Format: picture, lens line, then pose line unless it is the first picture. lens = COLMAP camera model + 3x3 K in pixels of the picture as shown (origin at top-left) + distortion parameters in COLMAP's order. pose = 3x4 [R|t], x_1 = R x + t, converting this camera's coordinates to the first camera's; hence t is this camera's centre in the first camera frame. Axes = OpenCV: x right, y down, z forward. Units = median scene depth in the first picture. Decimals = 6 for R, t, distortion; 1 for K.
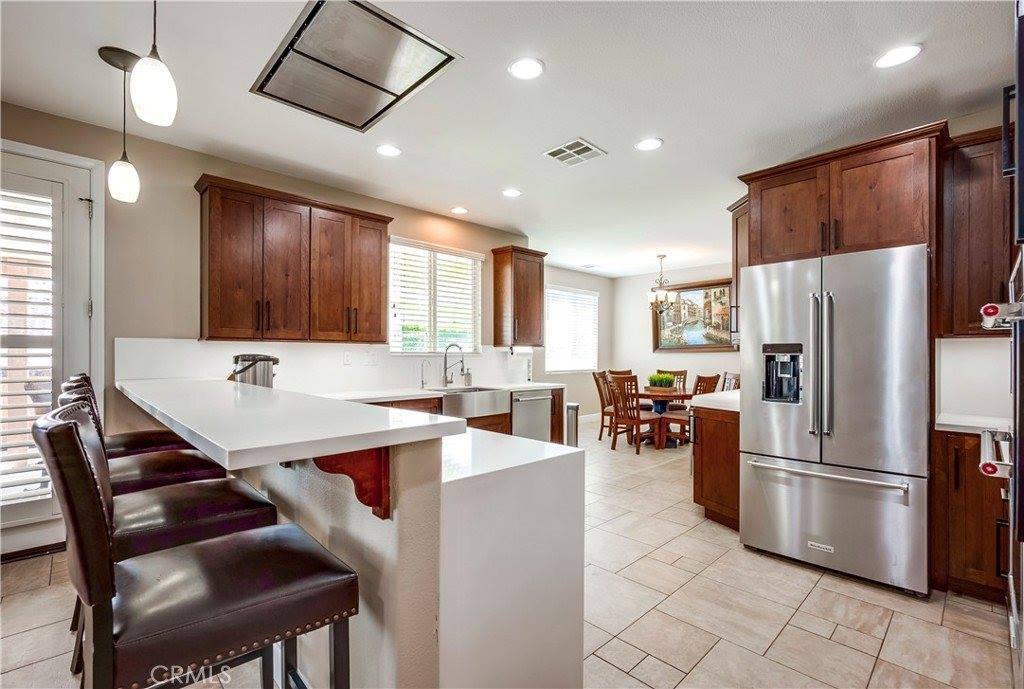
lens RADIAL K [[454.9, 0, 519.2], [0, 454.9, 354.7], [0, 0, 1]] dist [-0.005780, 0.003169]
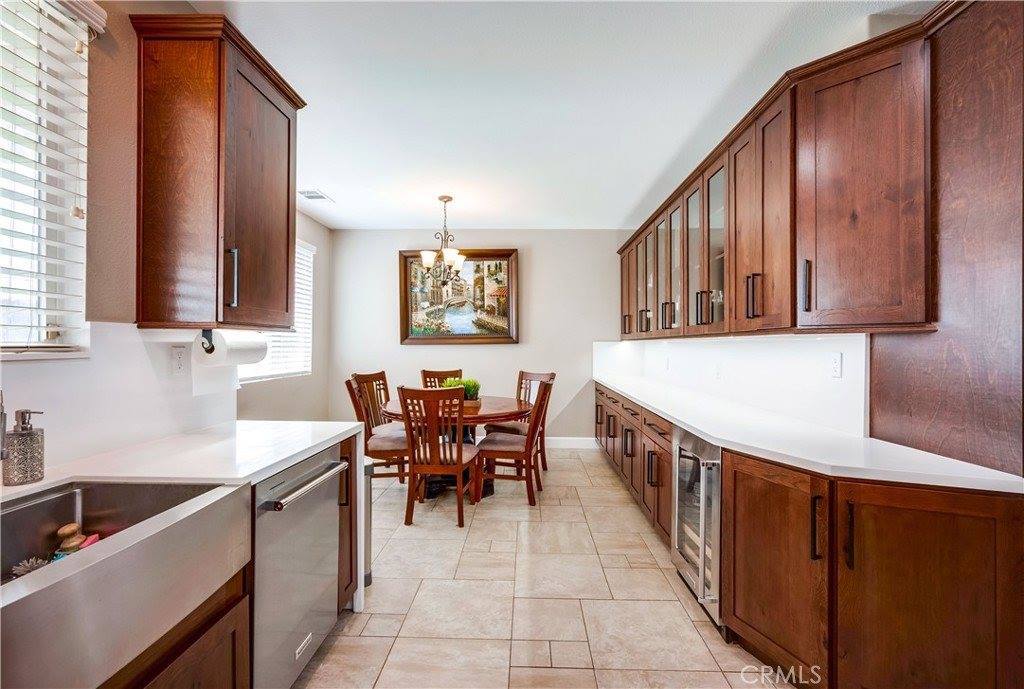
lens RADIAL K [[454.9, 0, 518.4], [0, 454.9, 343.3], [0, 0, 1]] dist [-0.005780, 0.003169]
pose [[0.718328, 0.005370, 0.695684, -0.082793], [-0.002953, 0.999985, -0.004669, -0.005732], [-0.695699, 0.001300, 0.718332, 0.578512]]
